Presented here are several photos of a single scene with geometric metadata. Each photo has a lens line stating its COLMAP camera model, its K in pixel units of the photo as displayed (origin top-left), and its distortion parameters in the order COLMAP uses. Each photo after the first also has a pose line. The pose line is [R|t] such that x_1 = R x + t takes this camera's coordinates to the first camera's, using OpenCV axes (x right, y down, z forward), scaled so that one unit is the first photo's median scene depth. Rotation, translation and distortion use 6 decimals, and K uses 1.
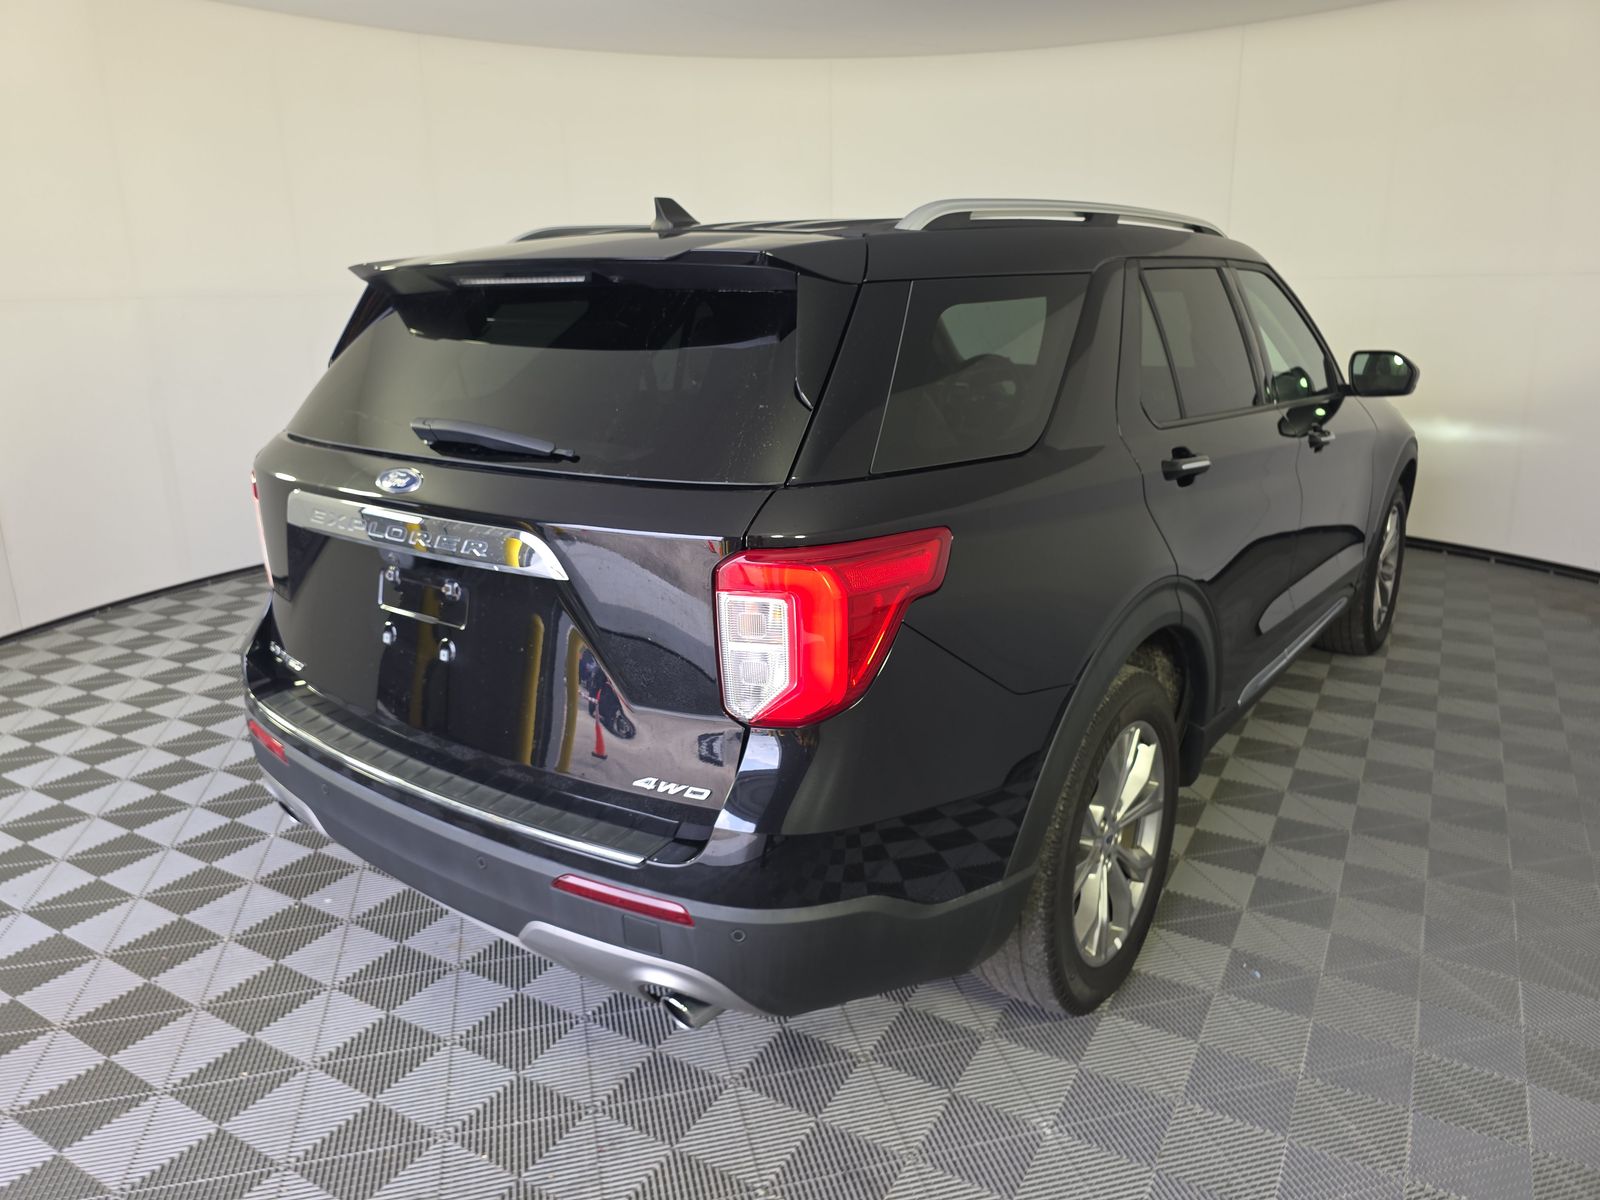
lens RADIAL K [[1075.7, 0, 800.0], [0, 1075.7, 600.0], [0, 0, 1]] dist [0.001135, 0.000518]
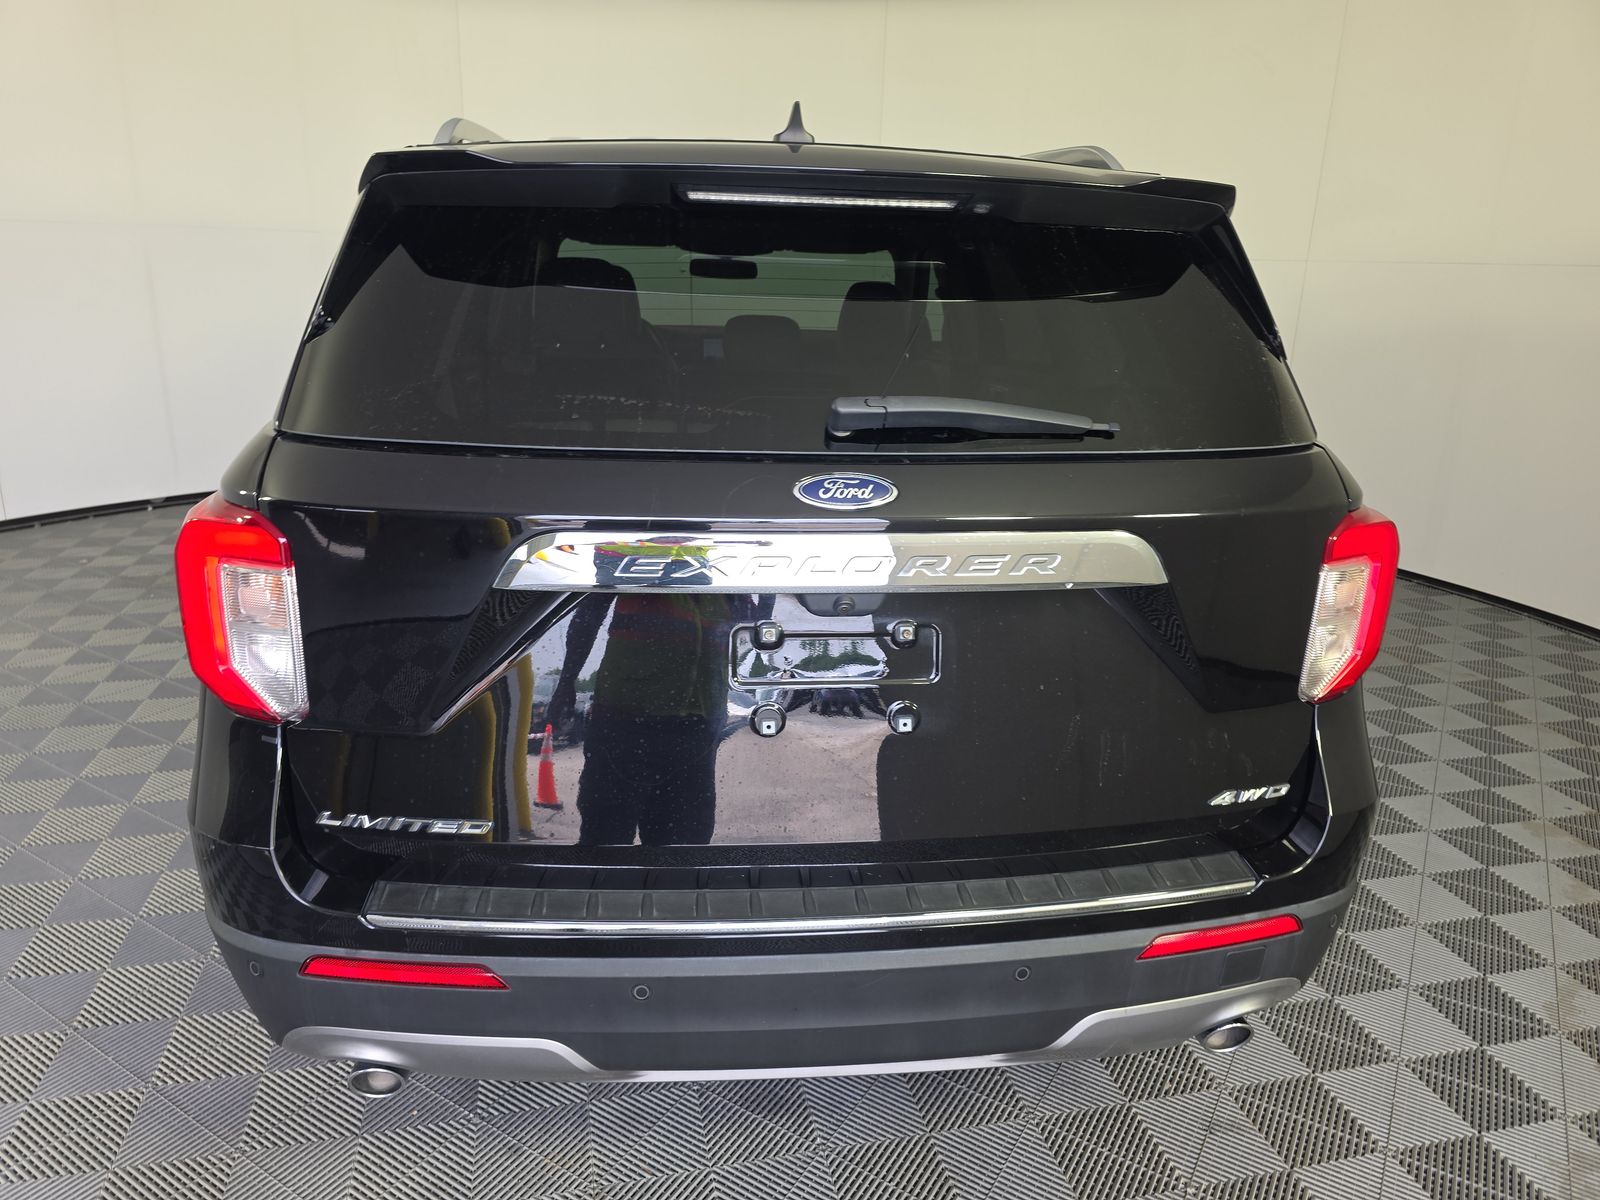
lens RADIAL K [[1075.7, 0, 800.0], [0, 1075.7, 600.0], [0, 0, 1]] dist [0.001135, 0.000518]
pose [[0.732636, -0.197428, 0.651357, -0.810949], [0.145666, 0.980314, 0.133292, -0.137722], [-0.664850, -0.002773, 0.746972, 0.488371]]
